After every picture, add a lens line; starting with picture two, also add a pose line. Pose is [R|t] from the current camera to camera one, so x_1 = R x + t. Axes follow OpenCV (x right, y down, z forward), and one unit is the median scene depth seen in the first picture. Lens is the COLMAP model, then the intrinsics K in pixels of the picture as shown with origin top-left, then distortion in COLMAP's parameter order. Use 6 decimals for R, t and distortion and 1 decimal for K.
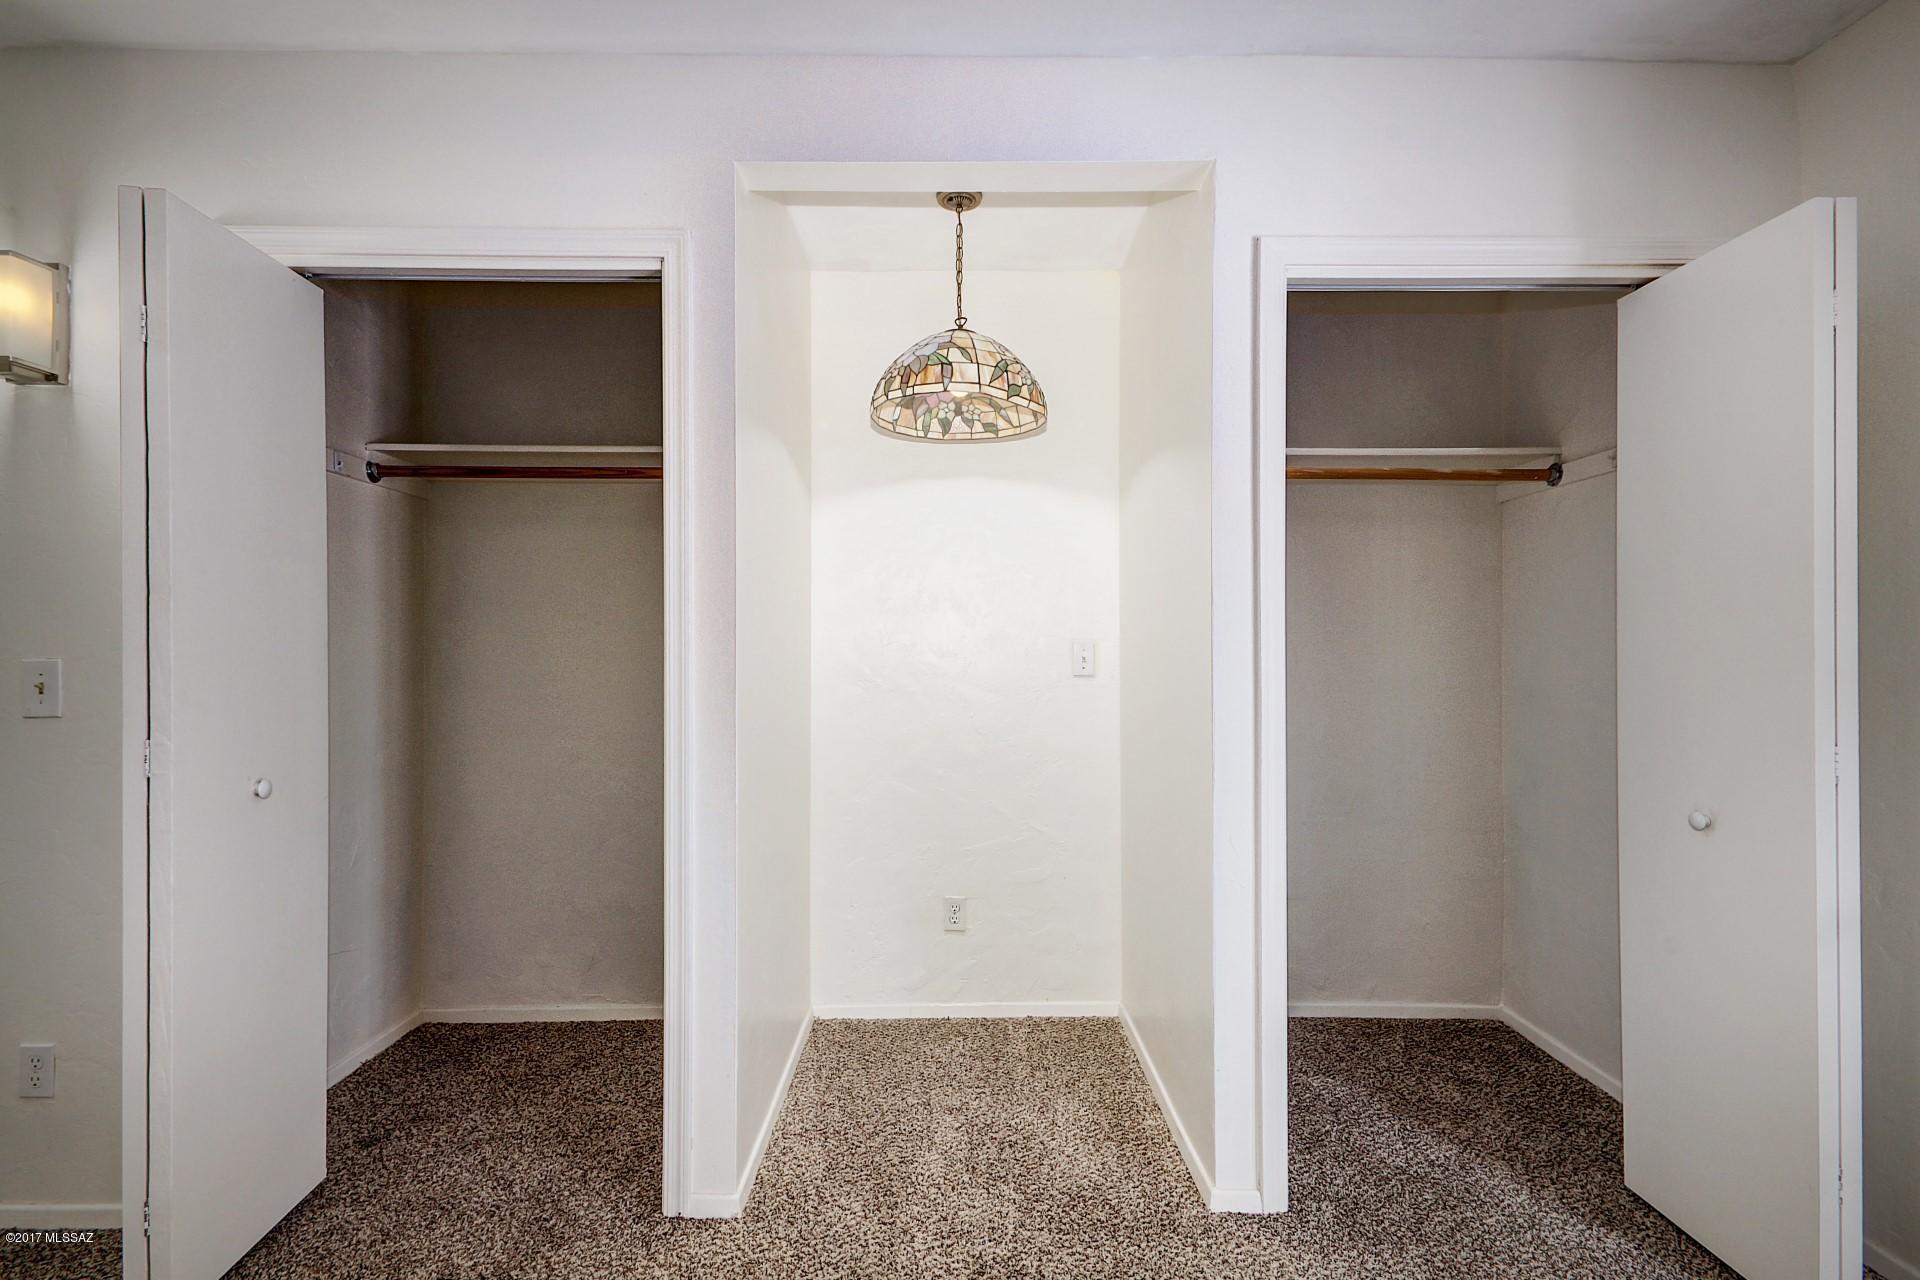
lens RADIAL K [[892.6, 0, 963.3], [0, 892.6, 650.4], [0, 0, 1]] dist [0.017933, 0.000548]
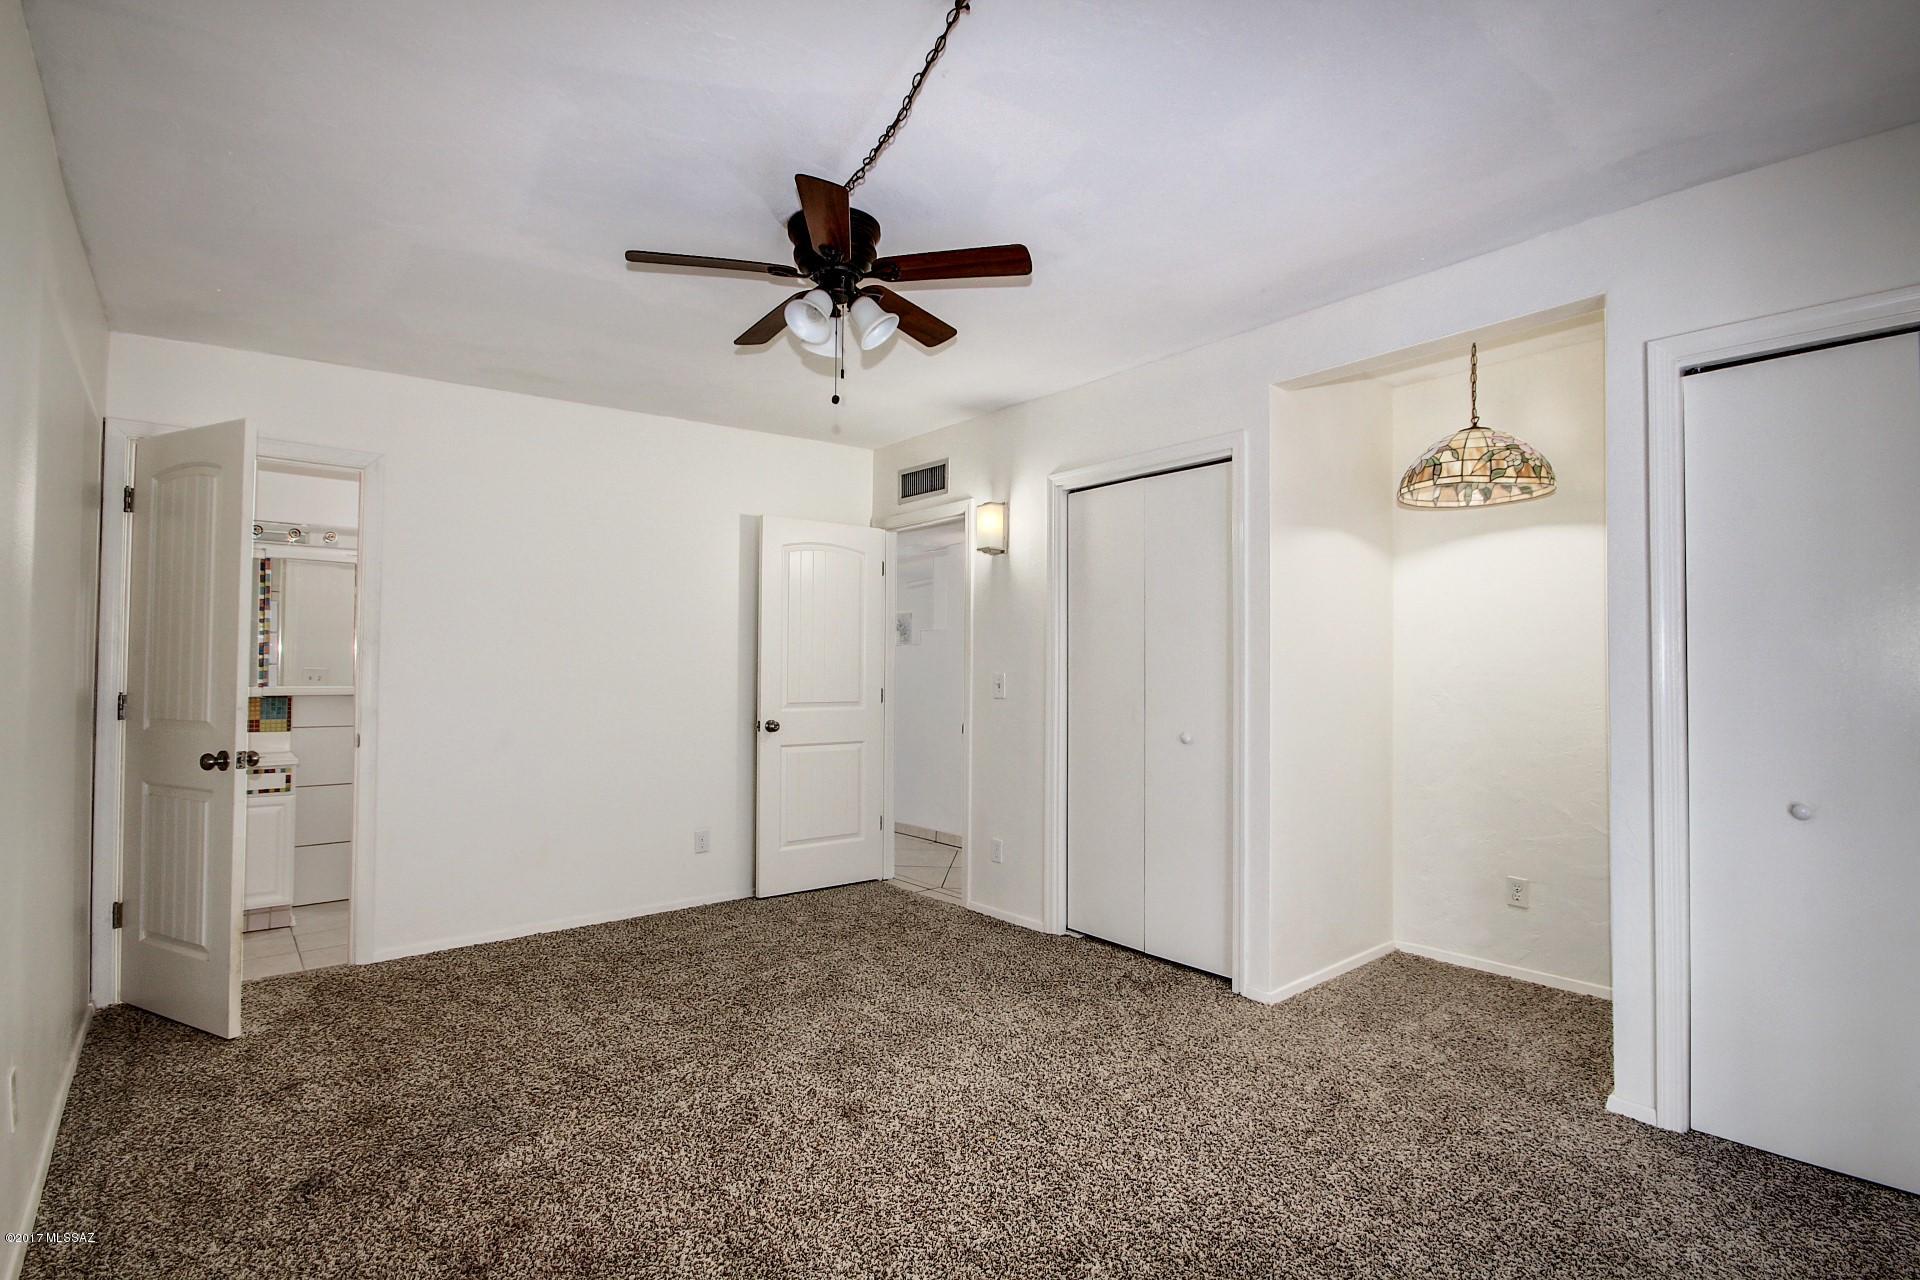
lens RADIAL K [[892.6, 0, 963.3], [0, 892.6, 650.4], [0, 0, 1]] dist [0.017933, 0.000548]
pose [[0.645089, -0.016033, -0.763939, 0.475542], [-0.006425, 0.999631, -0.026405, 0.007687], [0.764080, 0.021942, 0.644748, -0.381570]]
